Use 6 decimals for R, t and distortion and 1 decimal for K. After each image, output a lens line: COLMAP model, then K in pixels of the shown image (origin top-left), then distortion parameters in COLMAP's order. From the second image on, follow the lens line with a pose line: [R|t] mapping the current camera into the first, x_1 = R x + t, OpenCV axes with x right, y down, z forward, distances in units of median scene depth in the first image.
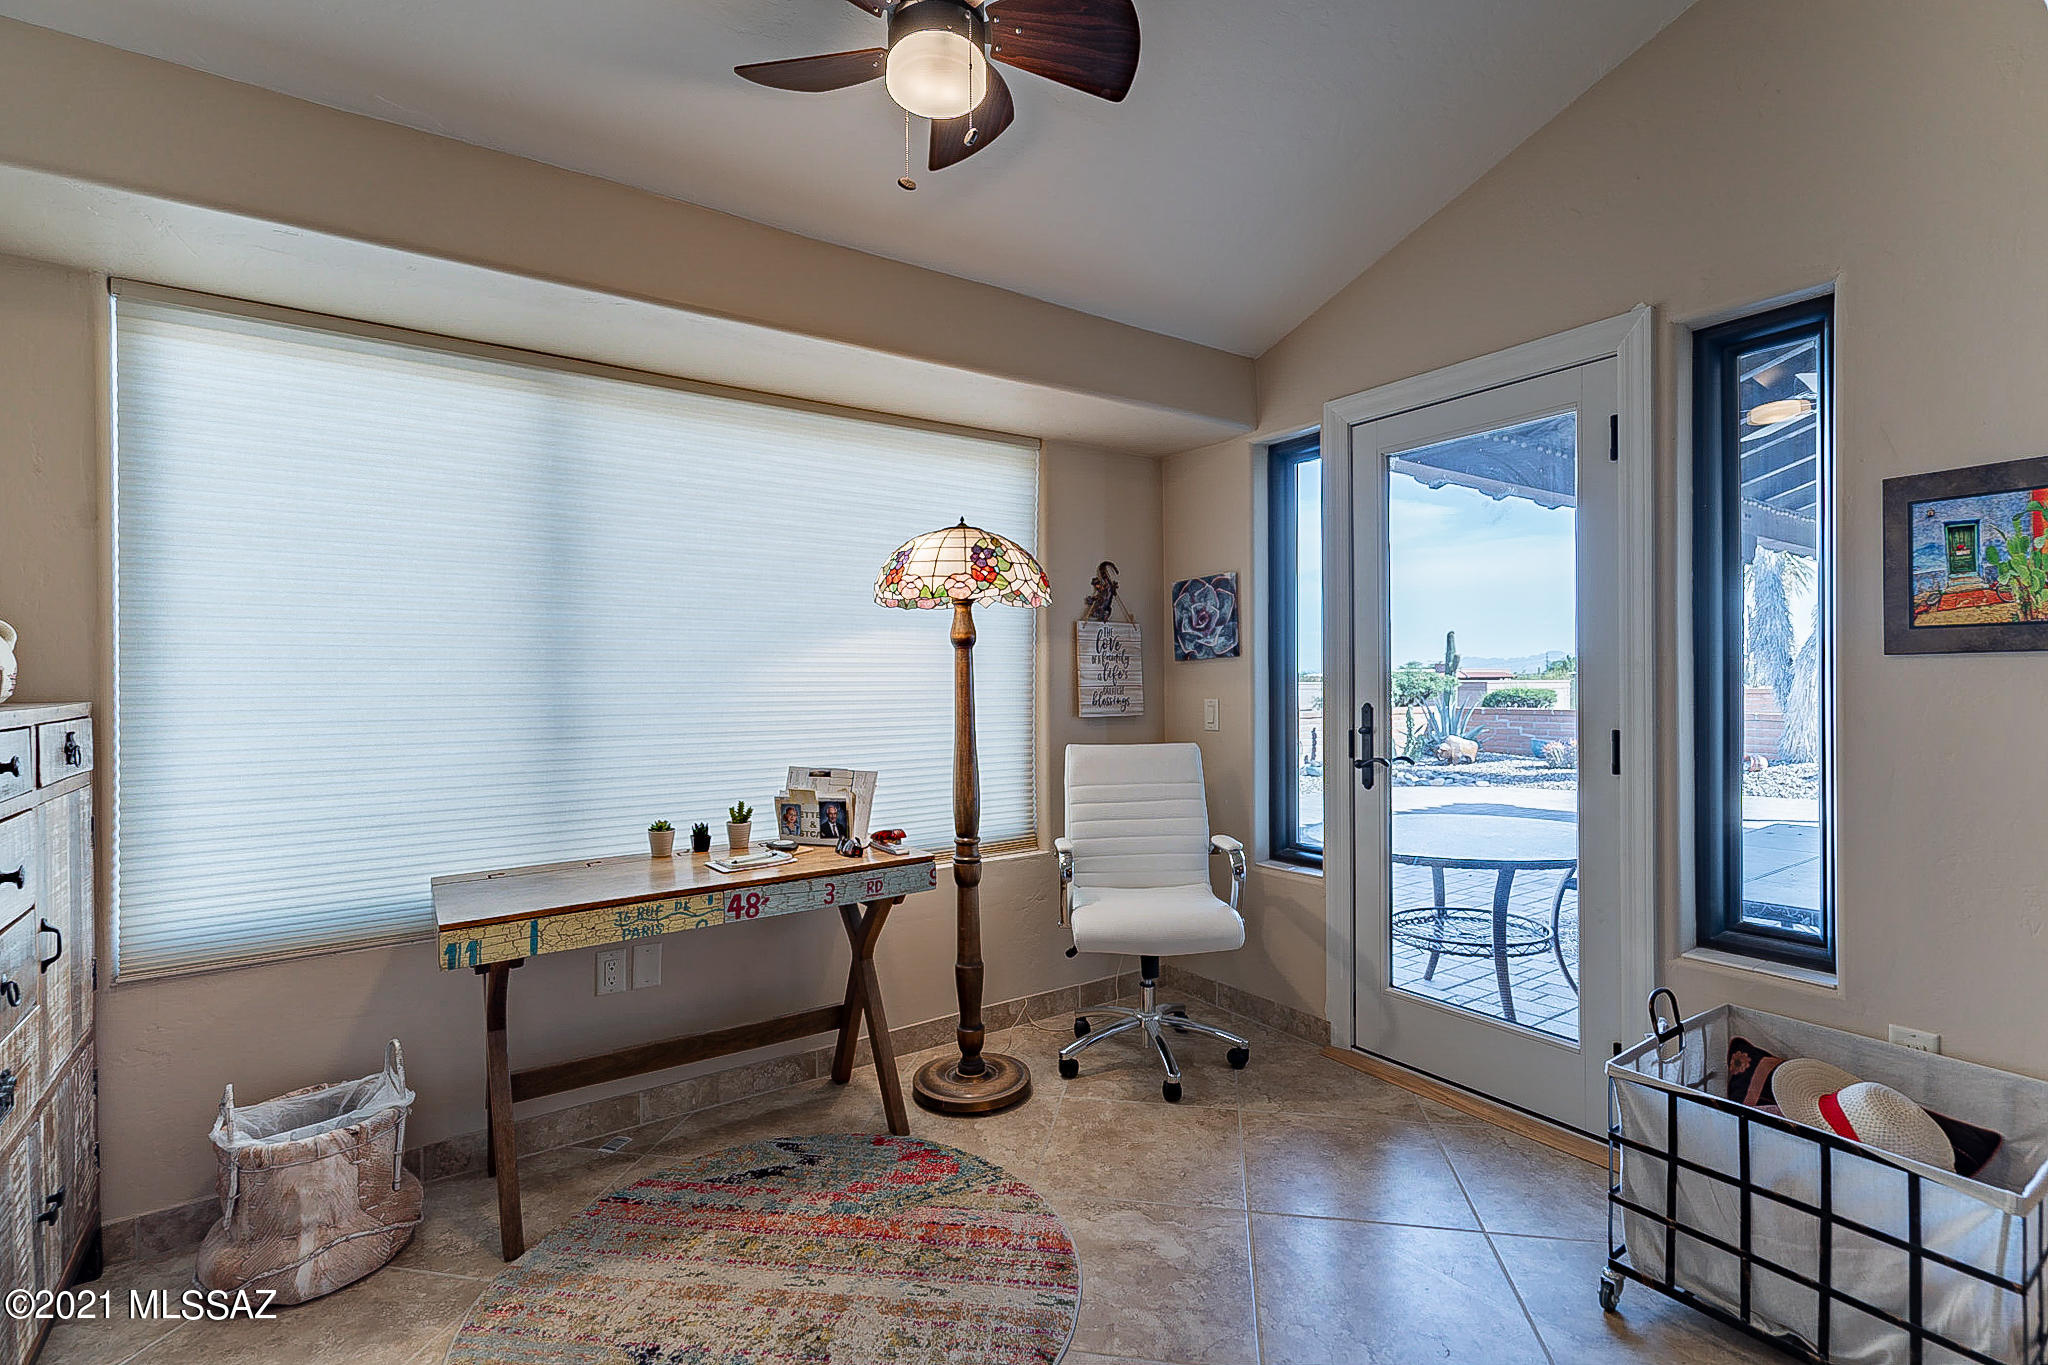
lens RADIAL K [[930.2, 0, 1020.5], [0, 930.2, 681.7], [0, 0, 1]] dist [-0.000088, -0.000854]
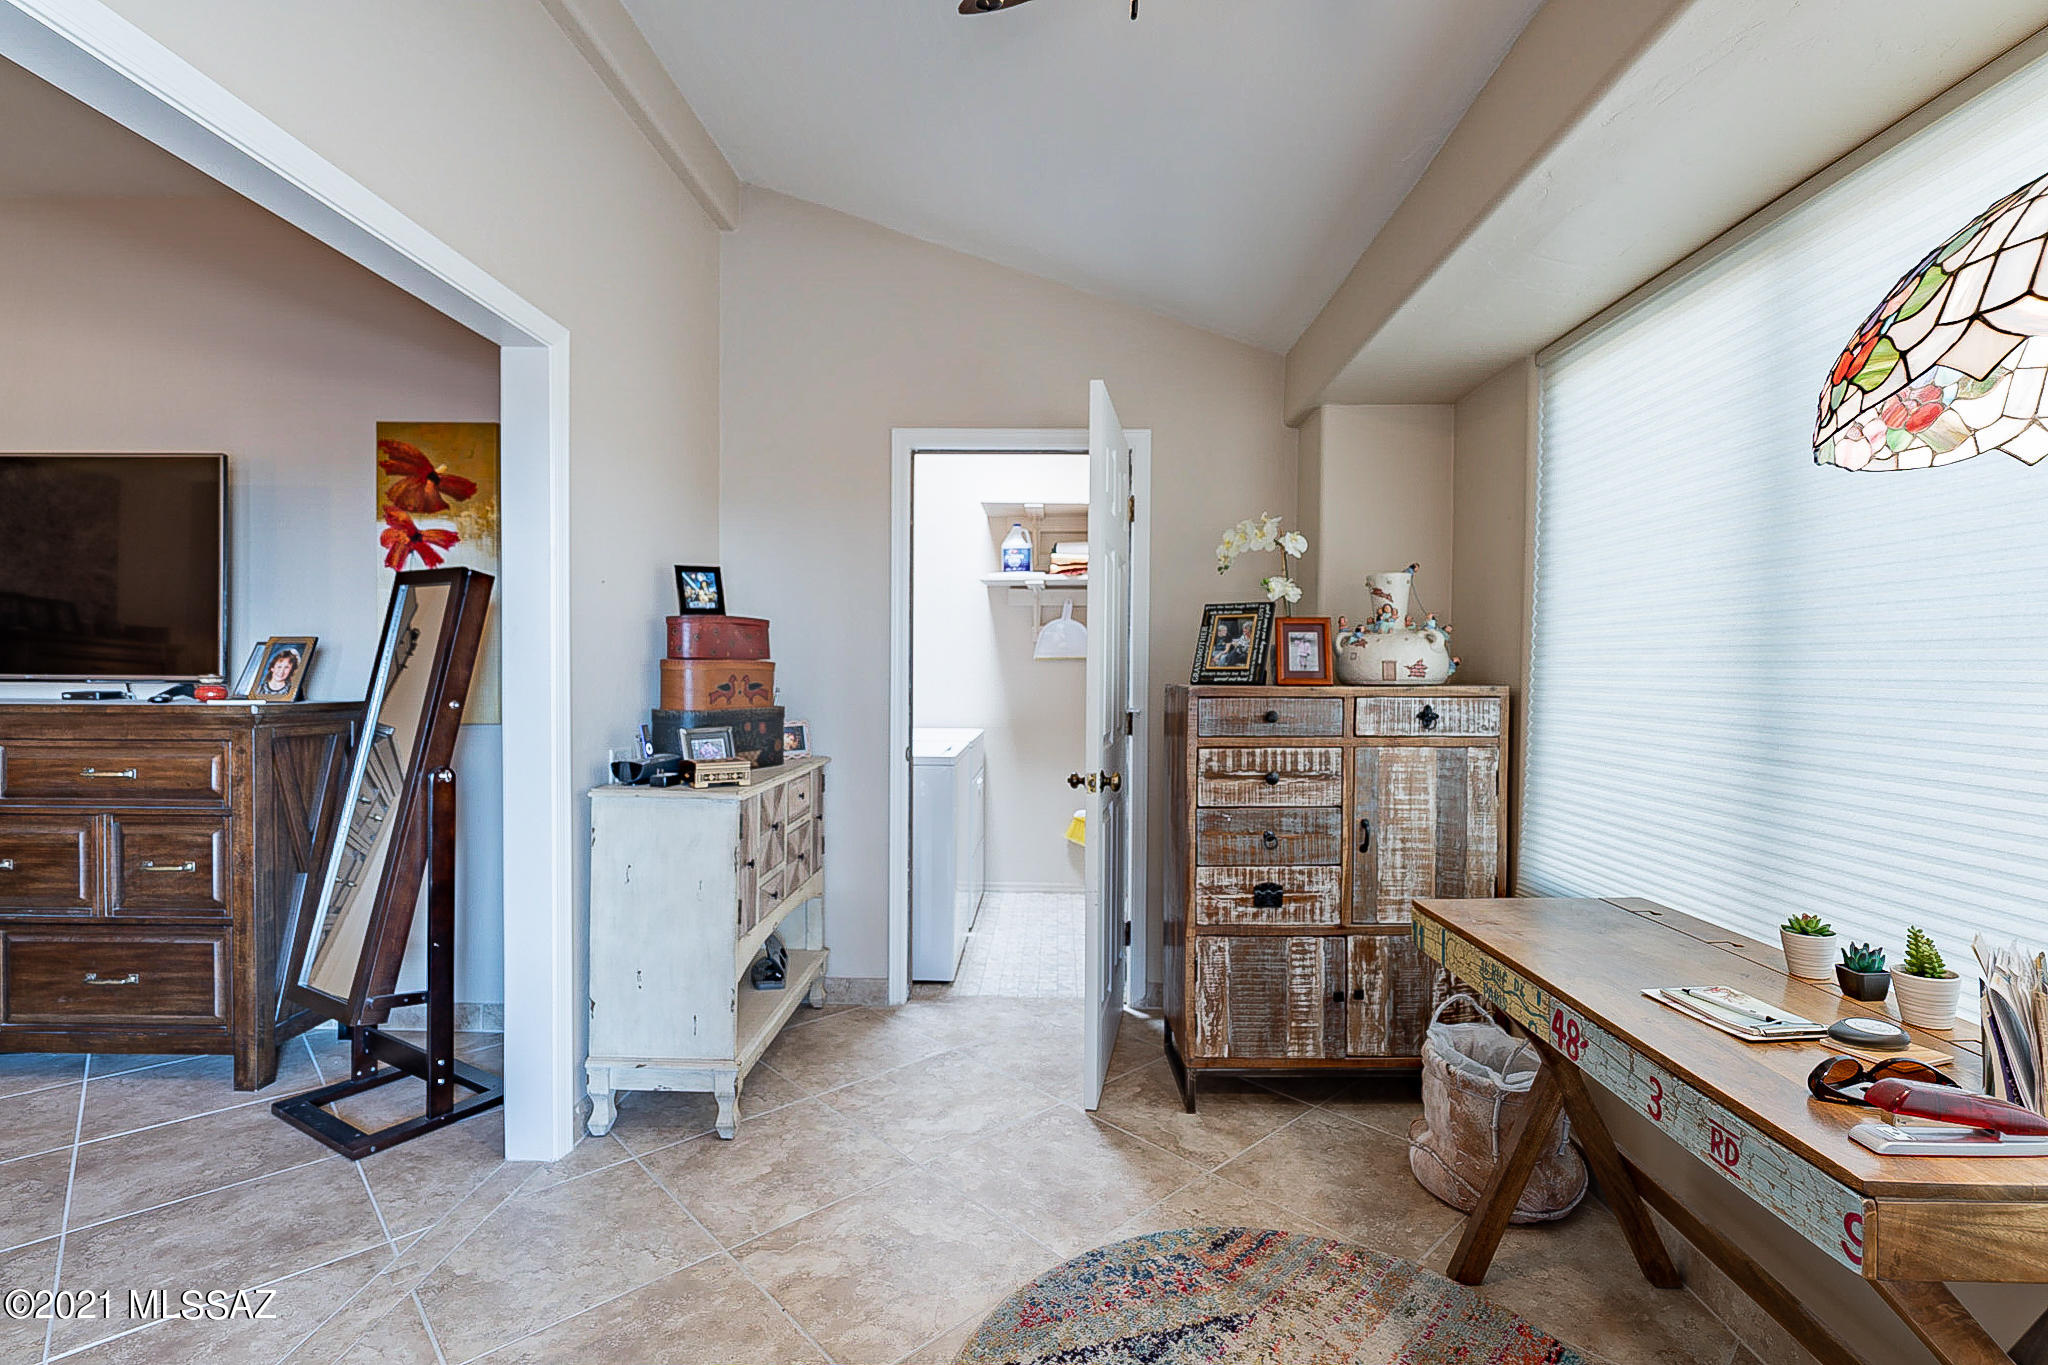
lens RADIAL K [[930.2, 0, 1031.9], [0, 930.2, 677.7], [0, 0, 1]] dist [-0.000088, -0.000854]
pose [[-0.580298, 0.009540, -0.814349, 0.420562], [-0.003153, 0.999898, 0.013961, -0.007594], [0.814398, 0.010669, -0.580208, 1.061856]]
